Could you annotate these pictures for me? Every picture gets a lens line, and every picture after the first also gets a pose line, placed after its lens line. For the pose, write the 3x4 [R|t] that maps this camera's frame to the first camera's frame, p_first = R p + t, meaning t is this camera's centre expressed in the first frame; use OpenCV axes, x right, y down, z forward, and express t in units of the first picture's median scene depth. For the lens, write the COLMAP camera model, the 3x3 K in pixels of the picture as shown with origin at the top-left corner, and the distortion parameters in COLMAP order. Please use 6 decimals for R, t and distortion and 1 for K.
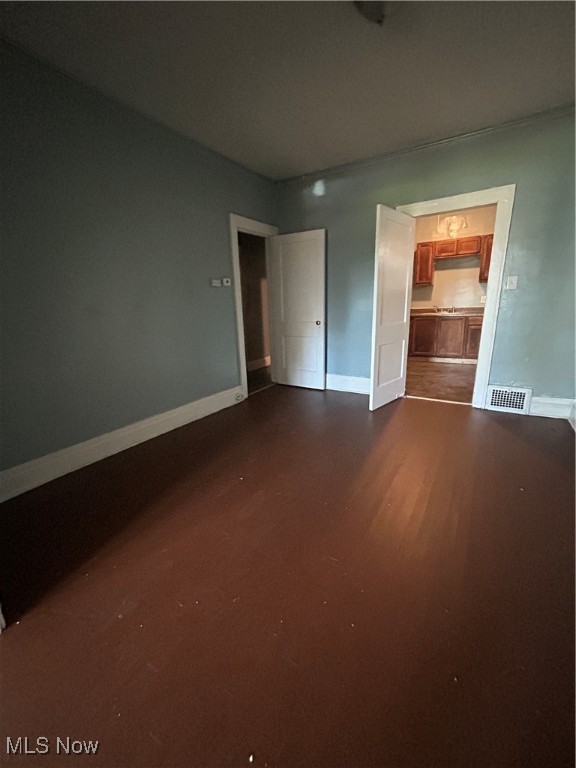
lens RADIAL K [[311.5, 0, 288.2], [0, 311.5, 382.0], [0, 0, 1]] dist [-0.001350, 0.000800]
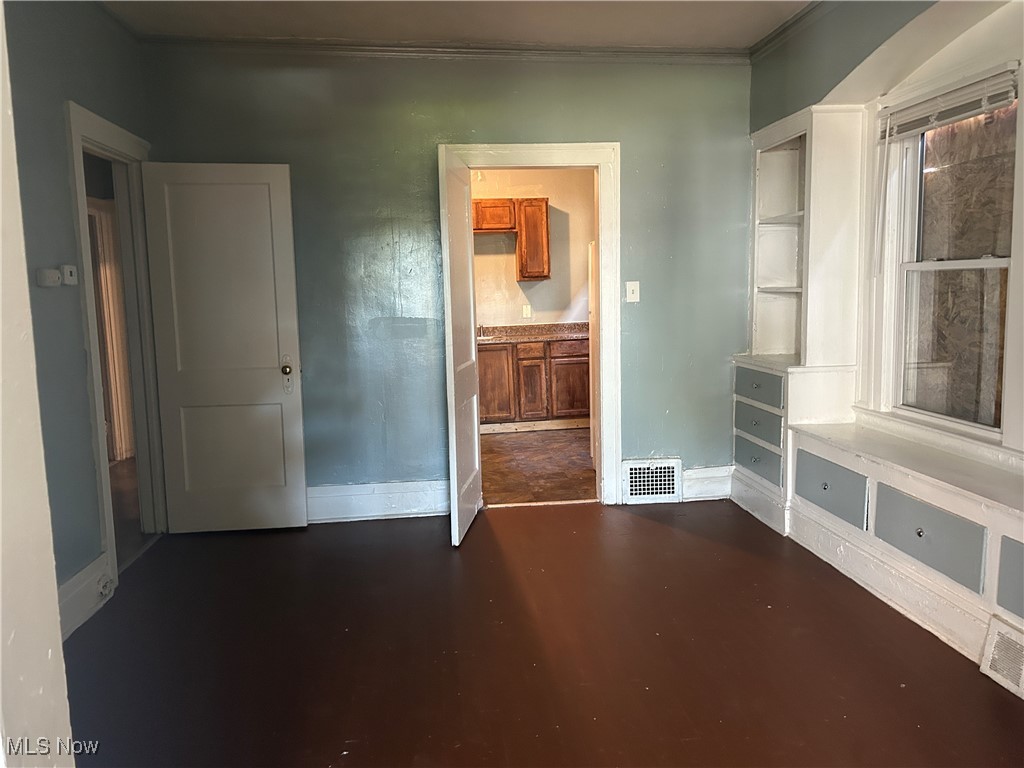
lens RADIAL K [[775.7, 0, 511.0], [0, 775.7, 383.2], [0, 0, 1]] dist [0.056201, -0.043110]
pose [[0.780895, -0.061363, 0.621641, -0.381568], [0.154140, 0.983319, -0.096563, -0.023783], [-0.605346, 0.171225, 0.777328, -0.021828]]
